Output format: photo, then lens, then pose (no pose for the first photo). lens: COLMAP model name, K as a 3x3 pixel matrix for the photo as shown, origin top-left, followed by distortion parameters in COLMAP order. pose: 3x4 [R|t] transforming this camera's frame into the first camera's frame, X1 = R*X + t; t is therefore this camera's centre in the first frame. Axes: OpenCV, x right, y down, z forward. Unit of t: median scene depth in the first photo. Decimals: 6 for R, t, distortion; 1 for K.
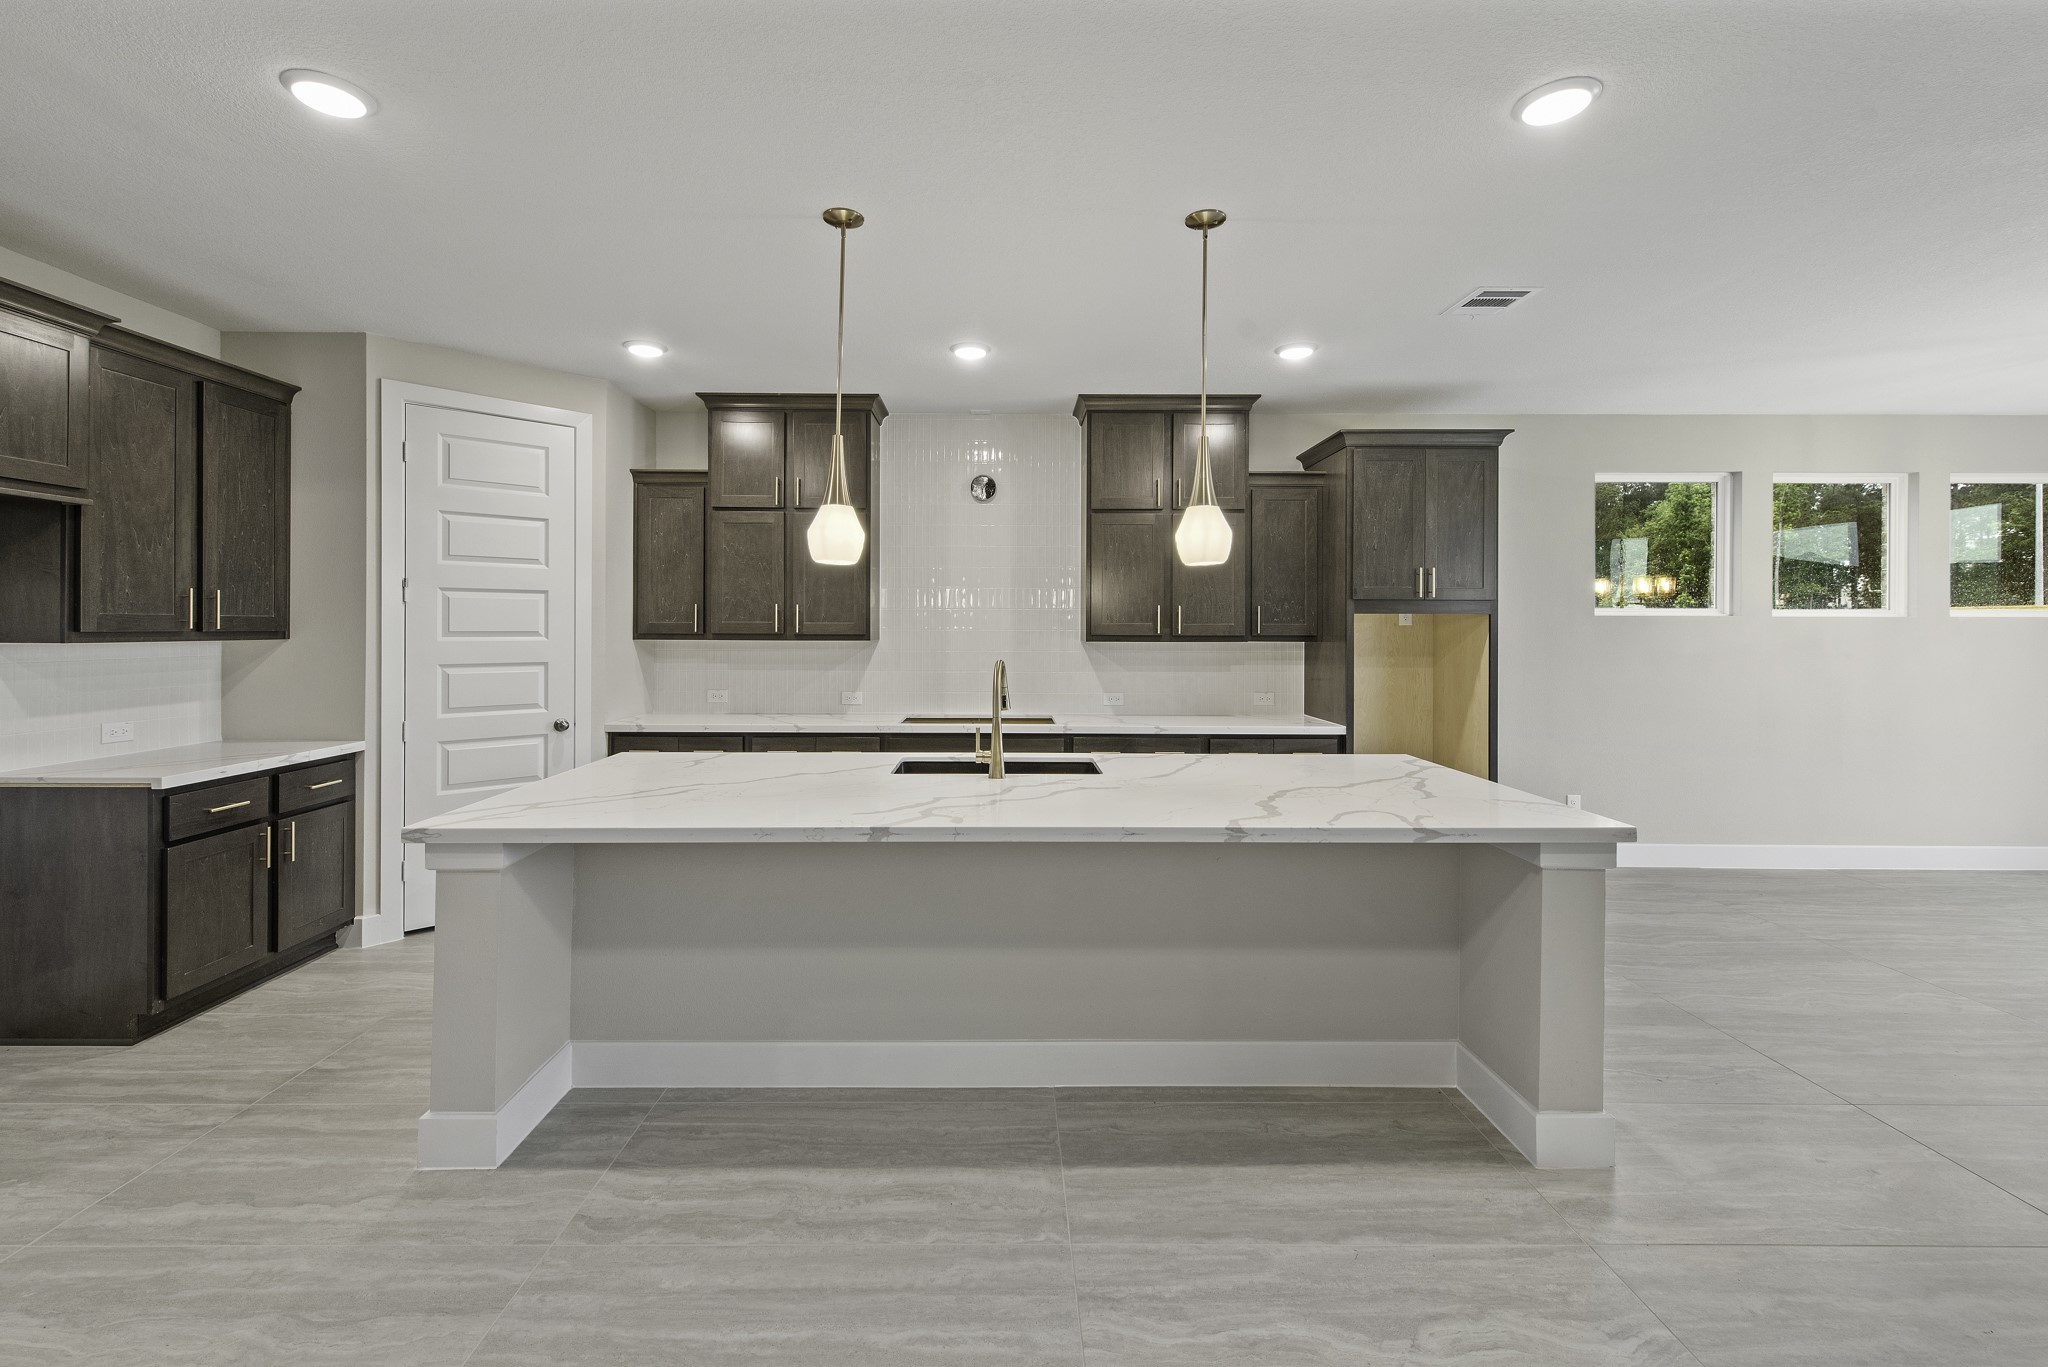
lens RADIAL K [[859.5, 0, 1017.3], [0, 859.5, 629.9], [0, 0, 1]] dist [0.010375, -0.008224]
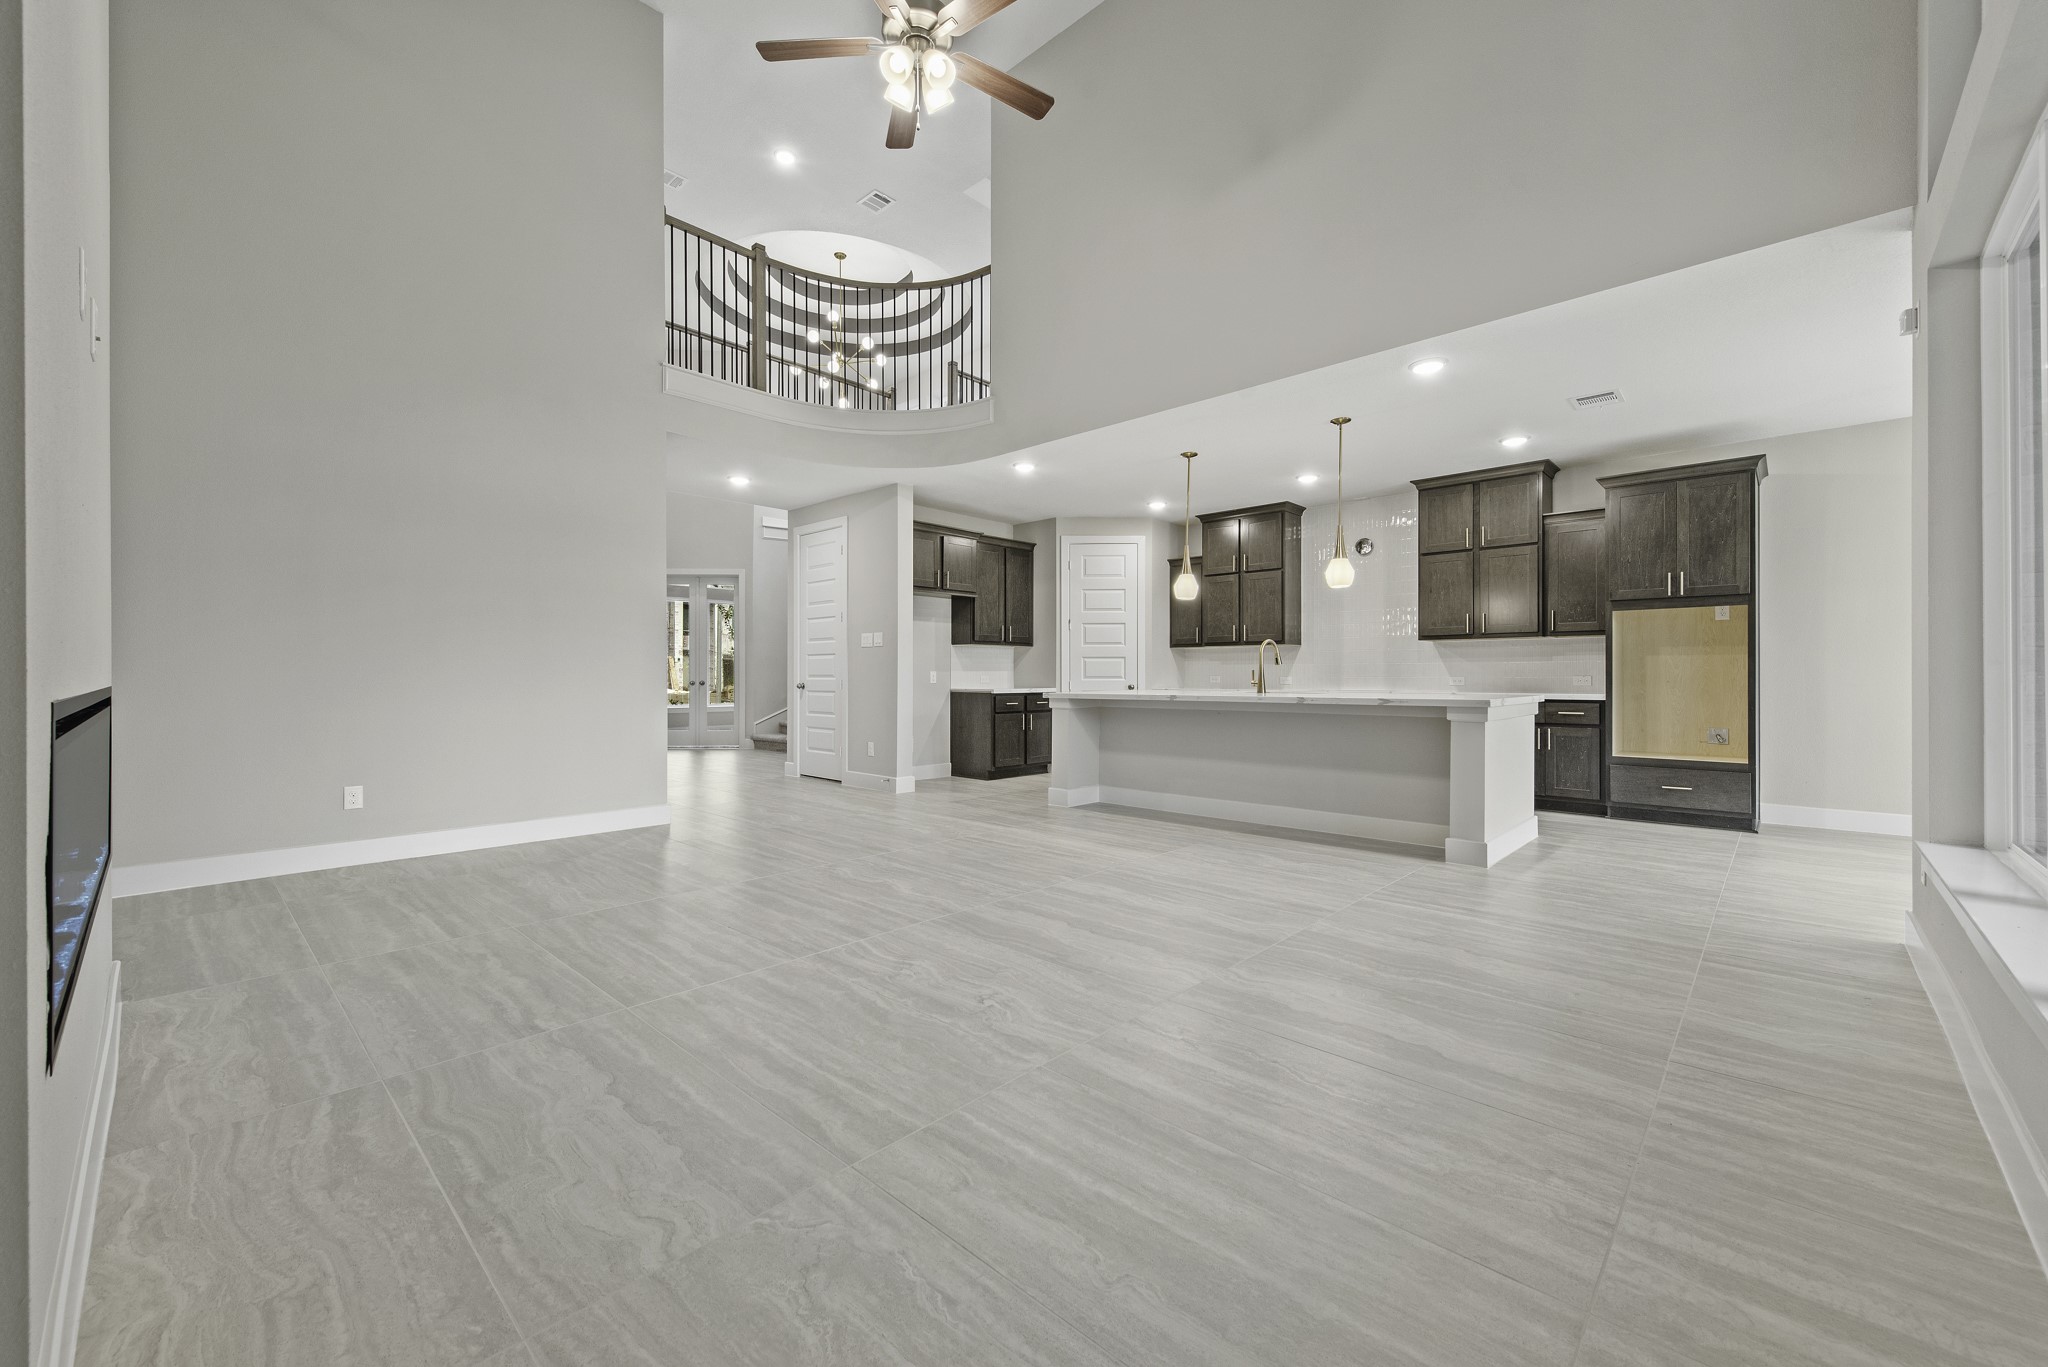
lens RADIAL K [[808.0, 0, 1026.0], [0, 808.0, 679.9], [0, 0, 1]] dist [0.001766, -0.000169]
pose [[0.721348, -0.002368, -0.692568, 0.733949], [0.001340, 0.999997, -0.002023, 0.110181], [0.692571, 0.000532, 0.721350, -0.673185]]
